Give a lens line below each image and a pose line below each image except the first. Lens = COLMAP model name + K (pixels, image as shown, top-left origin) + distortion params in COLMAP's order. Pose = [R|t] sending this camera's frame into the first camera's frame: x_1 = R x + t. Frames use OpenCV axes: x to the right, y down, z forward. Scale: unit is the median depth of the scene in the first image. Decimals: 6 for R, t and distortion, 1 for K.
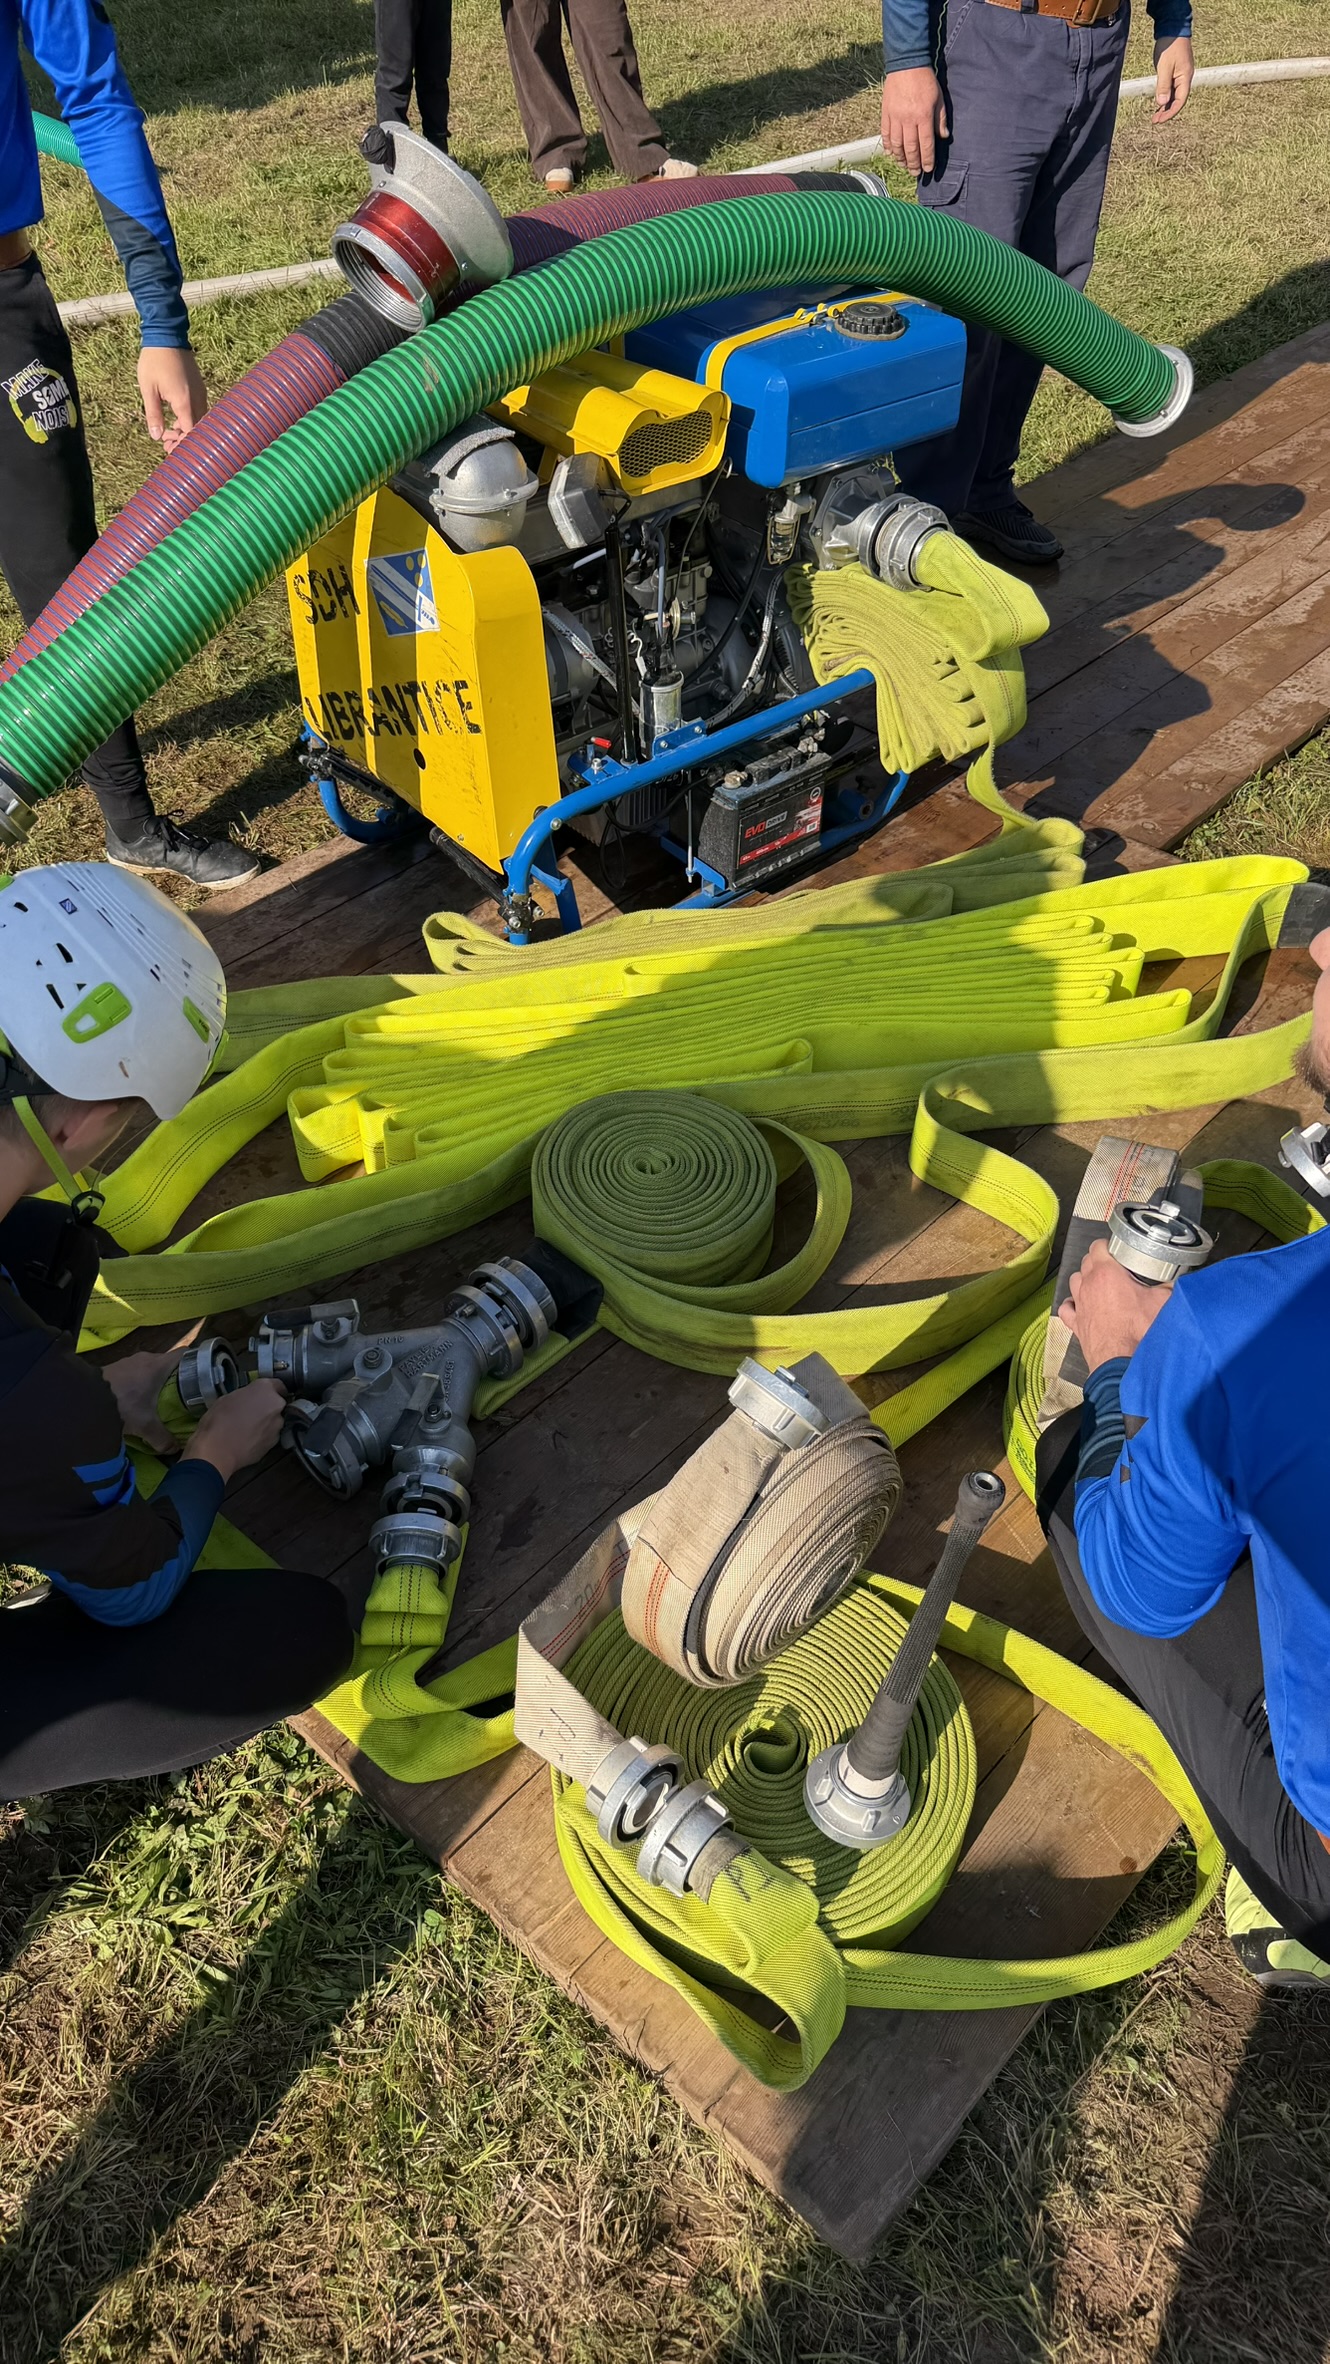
lens RADIAL K [[1671.7, 0, 665.0], [0, 1671.7, 1182.0], [0, 0, 1]] dist [0.035562, -0.001940]
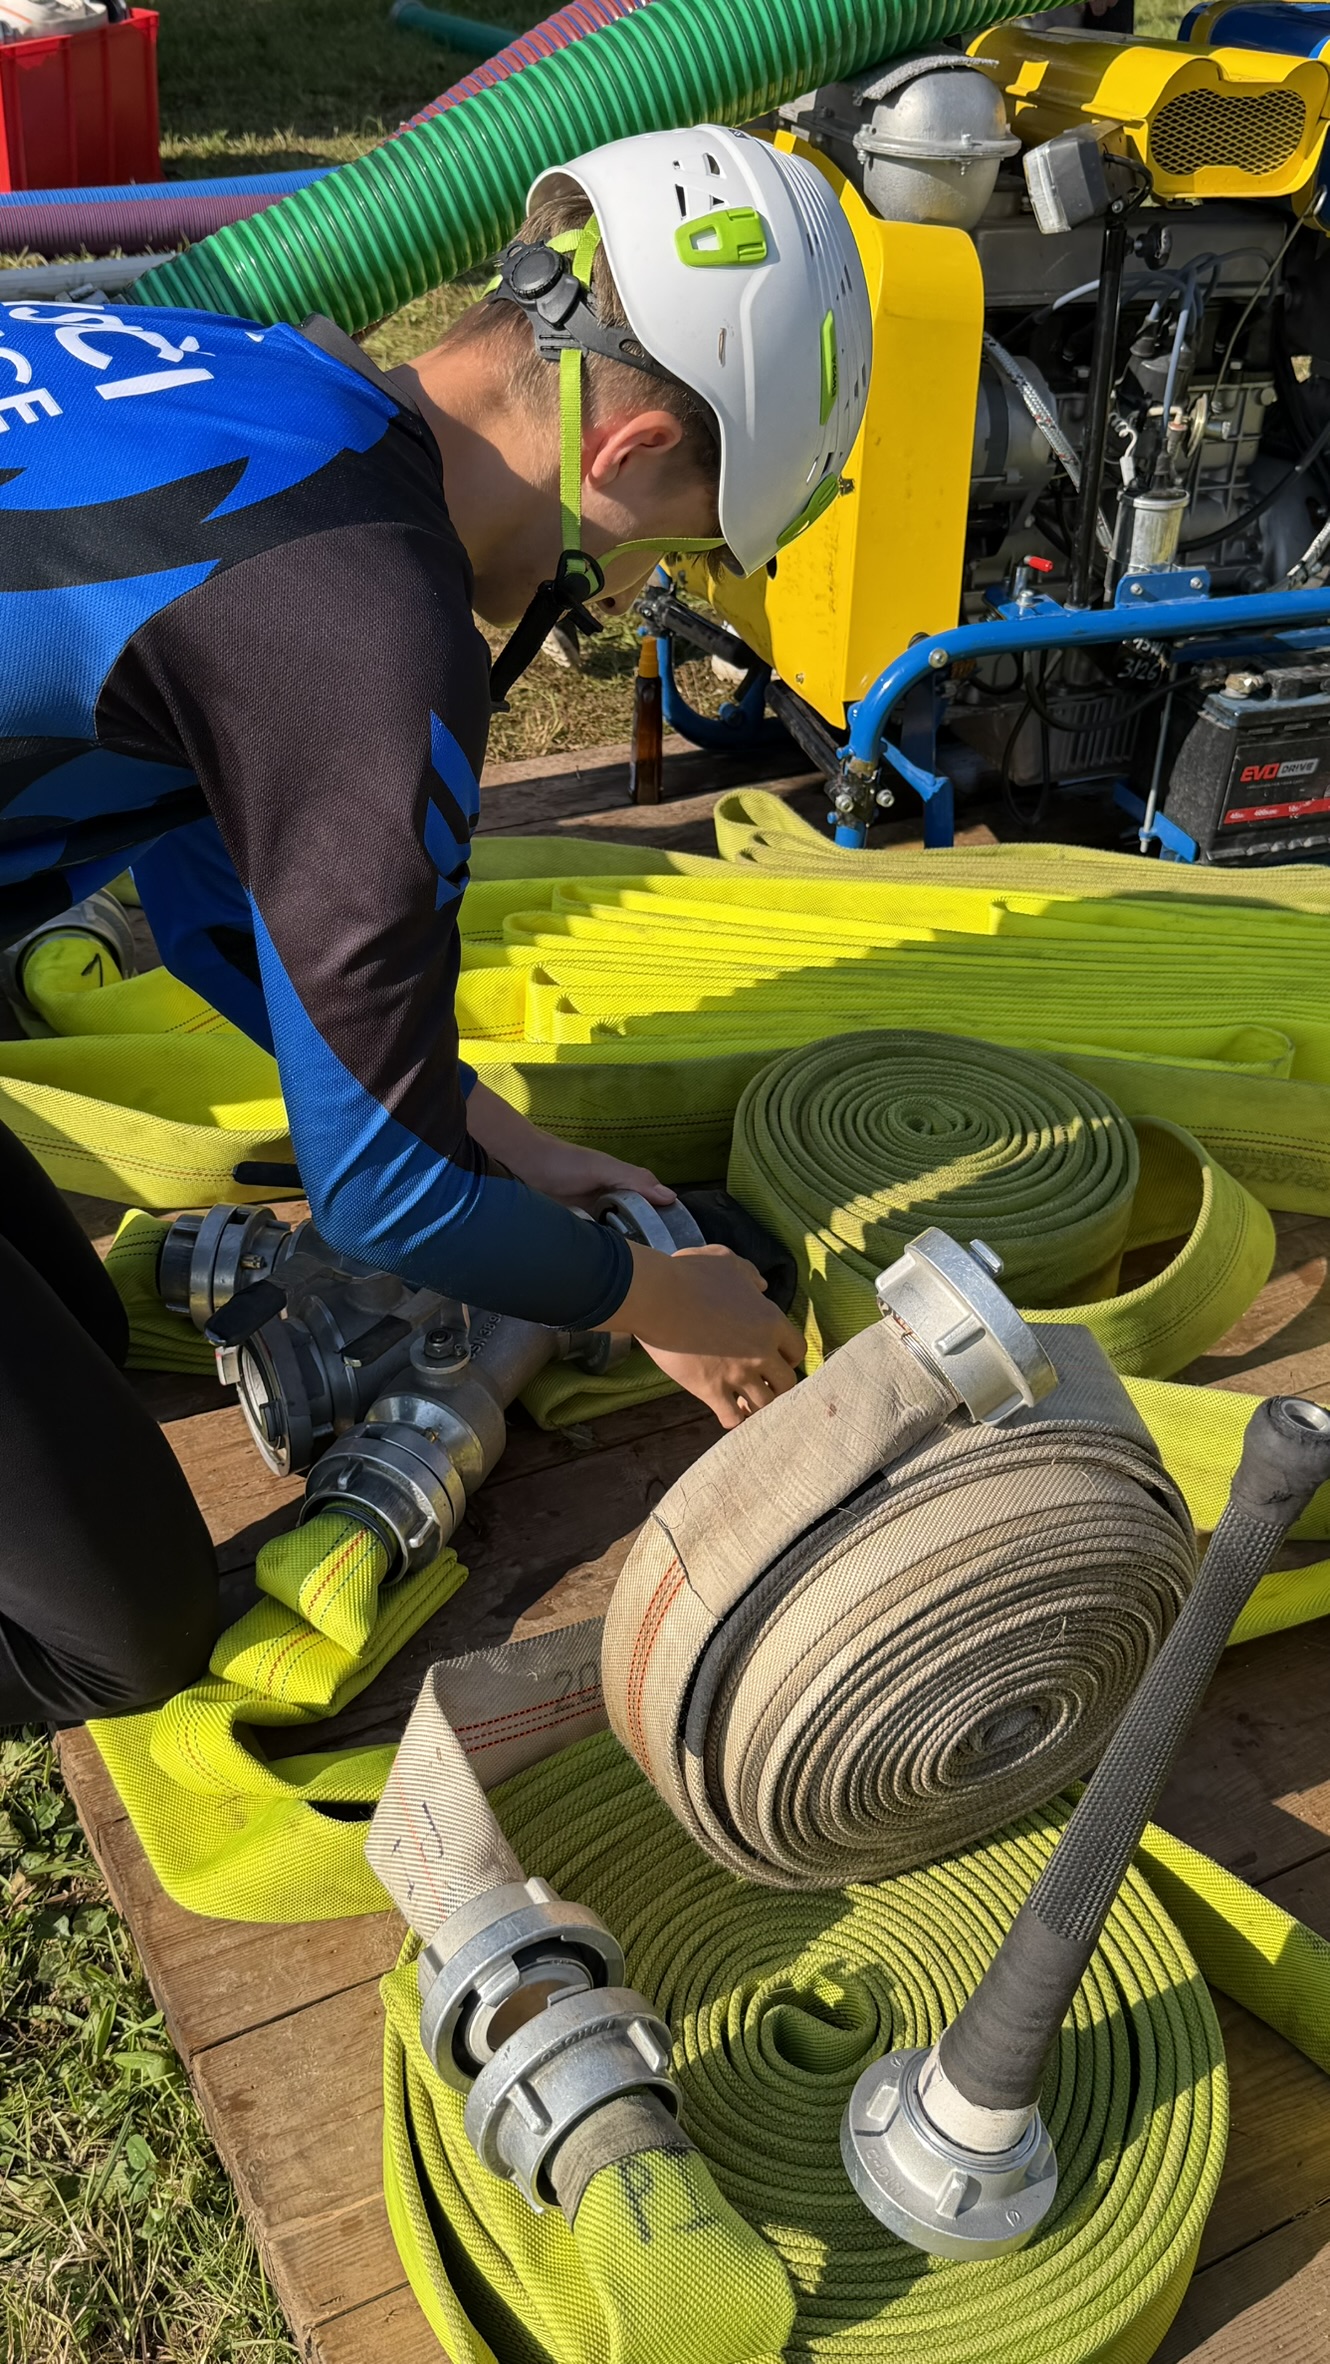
lens RADIAL K [[2230.0, 0, 665.0], [0, 2230.0, 1182.0], [0, 0, 1]] dist [0.003828, 0.026214]
pose [[0.947711, 0.211148, -0.239293, 0.092082], [-0.249829, 0.957430, -0.144617, 0.144695], [0.198570, 0.196837, 0.960117, 0.205957]]
